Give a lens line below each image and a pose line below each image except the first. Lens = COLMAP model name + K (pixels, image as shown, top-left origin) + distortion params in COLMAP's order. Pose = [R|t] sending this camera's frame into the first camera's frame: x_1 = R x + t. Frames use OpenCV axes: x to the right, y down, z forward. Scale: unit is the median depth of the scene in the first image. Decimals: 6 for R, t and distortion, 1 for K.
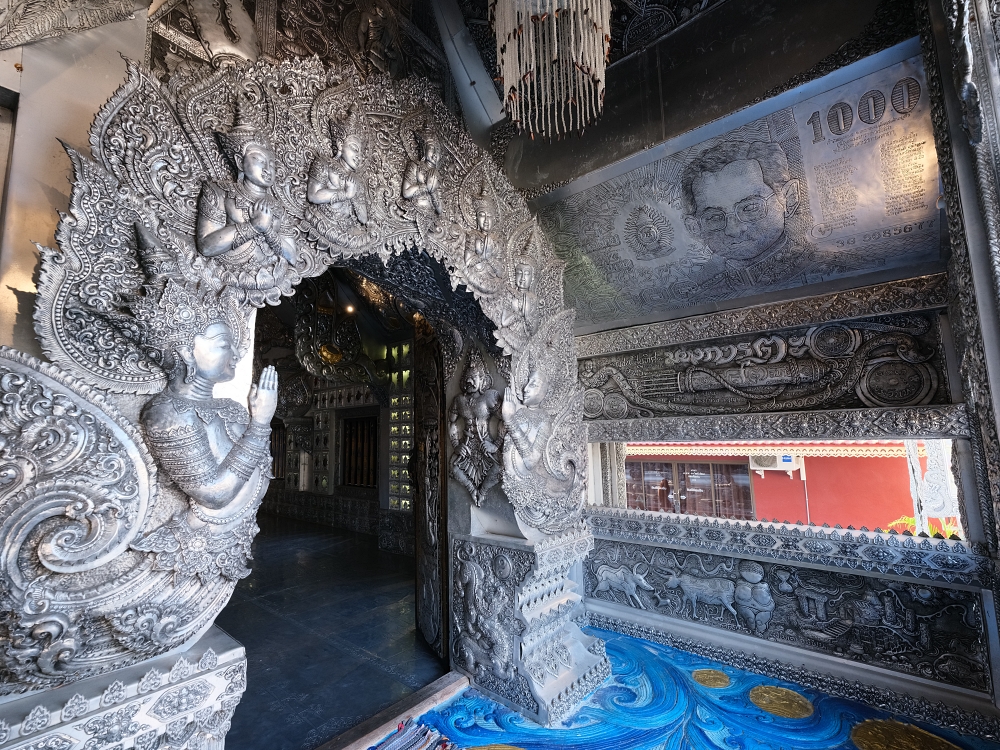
lens RADIAL K [[451.3, 0, 502.7], [0, 451.3, 373.3], [0, 0, 1]] dist [-0.003110, 0.002119]
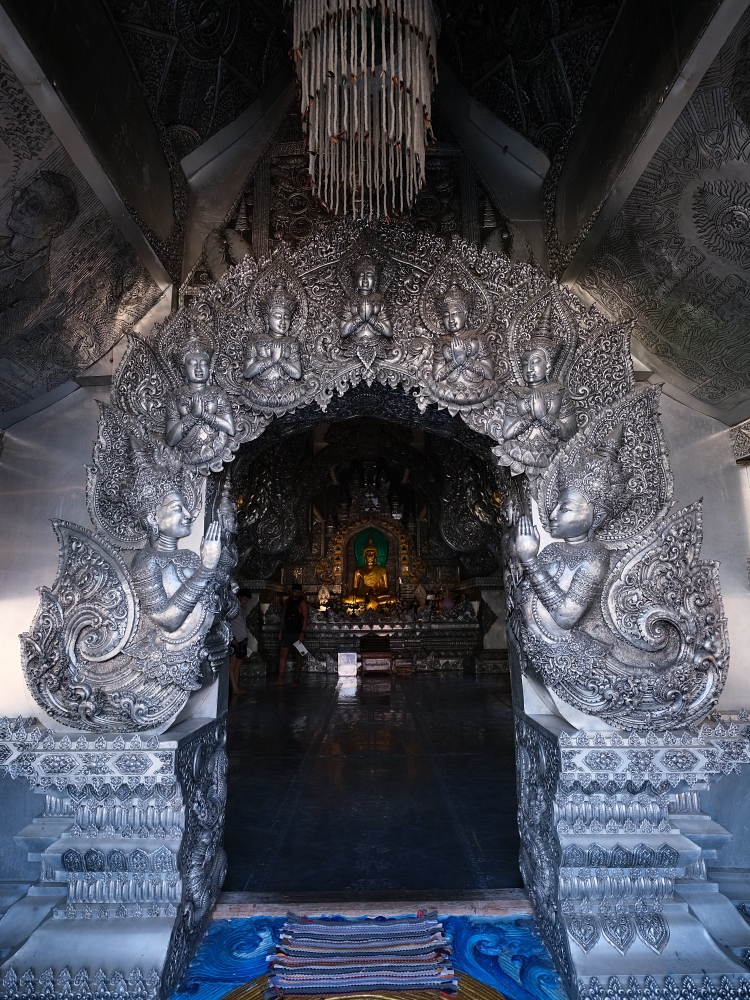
lens RADIAL K [[539.6, 0, 374.7], [0, 539.6, 497.6], [0, 0, 1]] dist [-0.003665, 0.003659]
pose [[0.645507, -0.132796, -0.752121, 0.869270], [0.096047, 0.991065, -0.092552, 0.096600], [0.757691, -0.012496, 0.652494, 0.363252]]
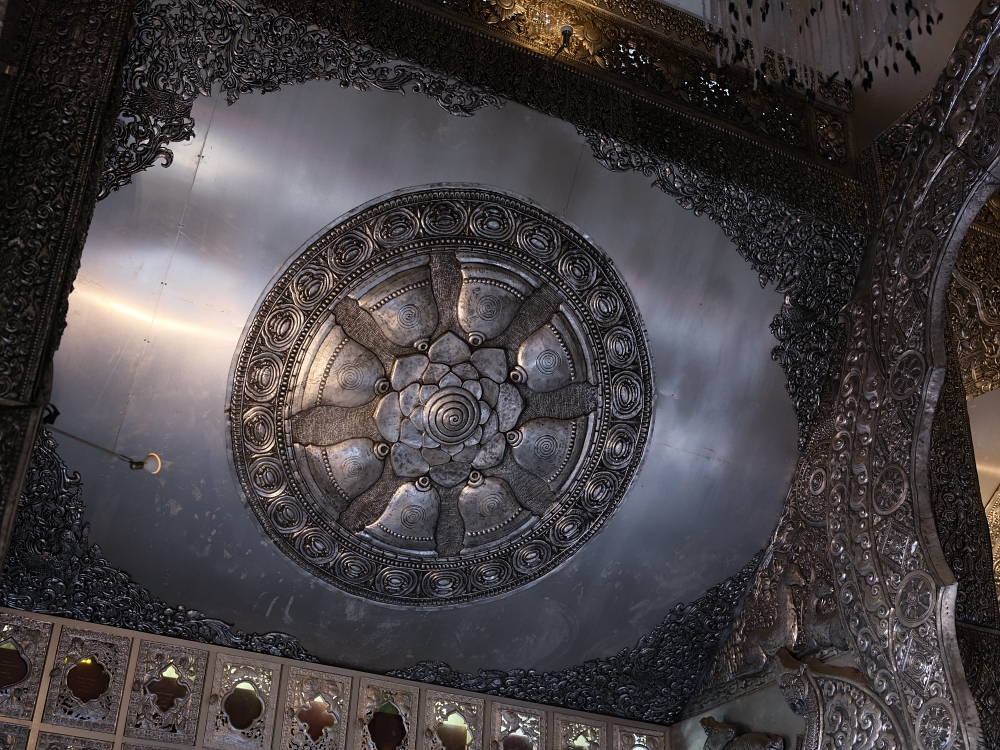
lens RADIAL K [[1290.5, 0, 501.5], [0, 1290.5, 377.1], [0, 0, 1]] dist [-0.014308, 0.000000]
pose [[-0.411306, -0.453717, -0.790549, -1.297687], [0.093066, 0.841871, -0.531593, 0.418704], [0.906734, -0.292221, -0.304041, 3.507335]]
